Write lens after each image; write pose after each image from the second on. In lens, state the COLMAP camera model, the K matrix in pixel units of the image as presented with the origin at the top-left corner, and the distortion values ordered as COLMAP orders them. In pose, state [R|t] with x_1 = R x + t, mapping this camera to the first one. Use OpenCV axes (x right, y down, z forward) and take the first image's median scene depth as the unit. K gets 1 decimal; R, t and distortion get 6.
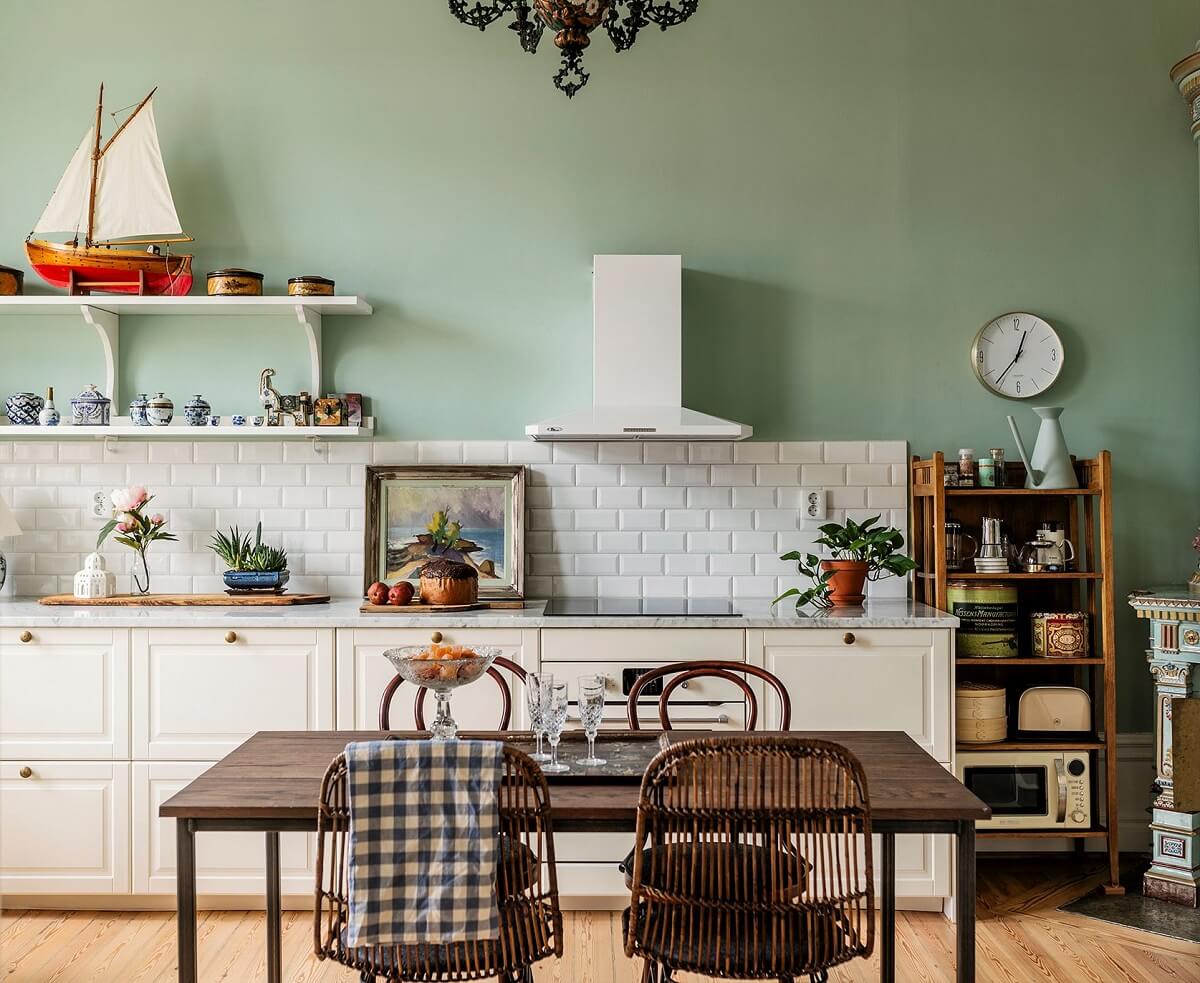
lens RADIAL K [[1252.0, 0, 600.0], [0, 1252.0, 491.5], [0, 0, 1]] dist [0.007295, 0.010870]
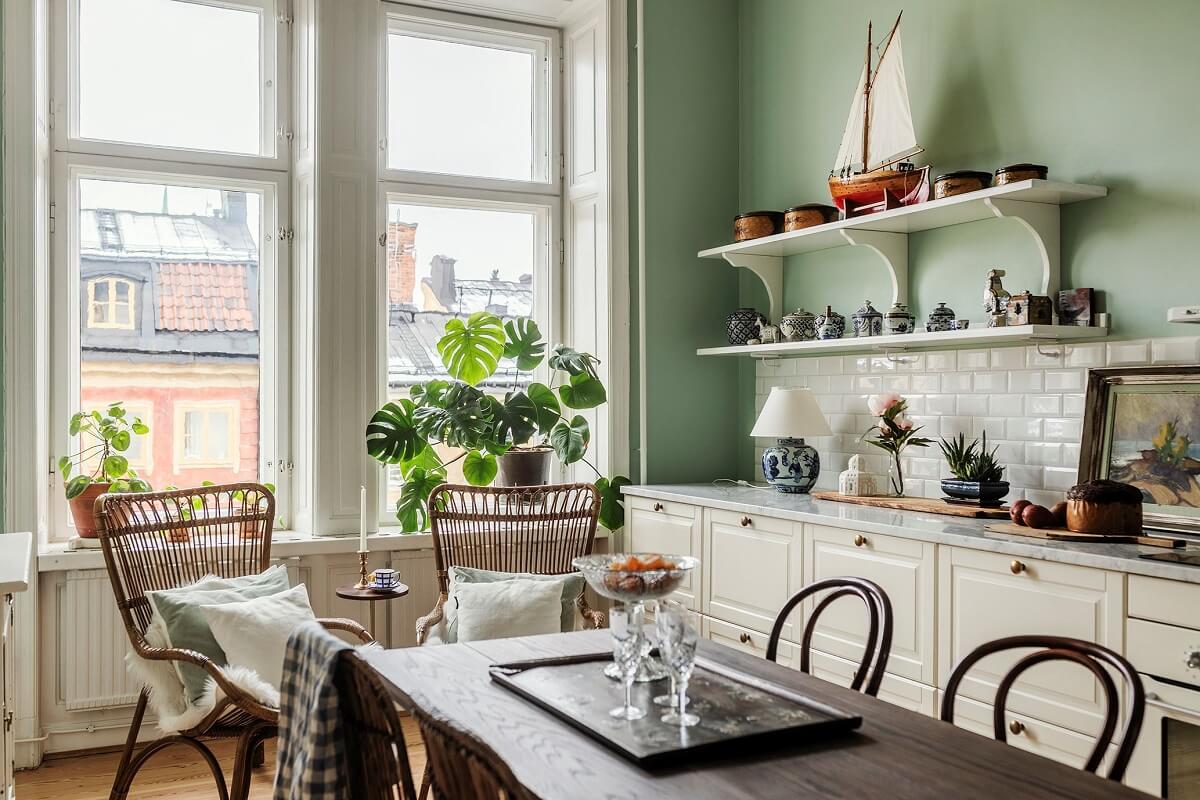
lens RADIAL K [[1189.0, 0, 600.0], [0, 1189.0, 400.0], [0, 0, 1]] dist [-0.030798, -0.011668]
pose [[0.453552, 0.002970, -0.891225, 0.411851], [-0.003827, 0.999992, 0.001385, 0.001129], [0.891222, 0.002783, 0.453559, 0.326479]]
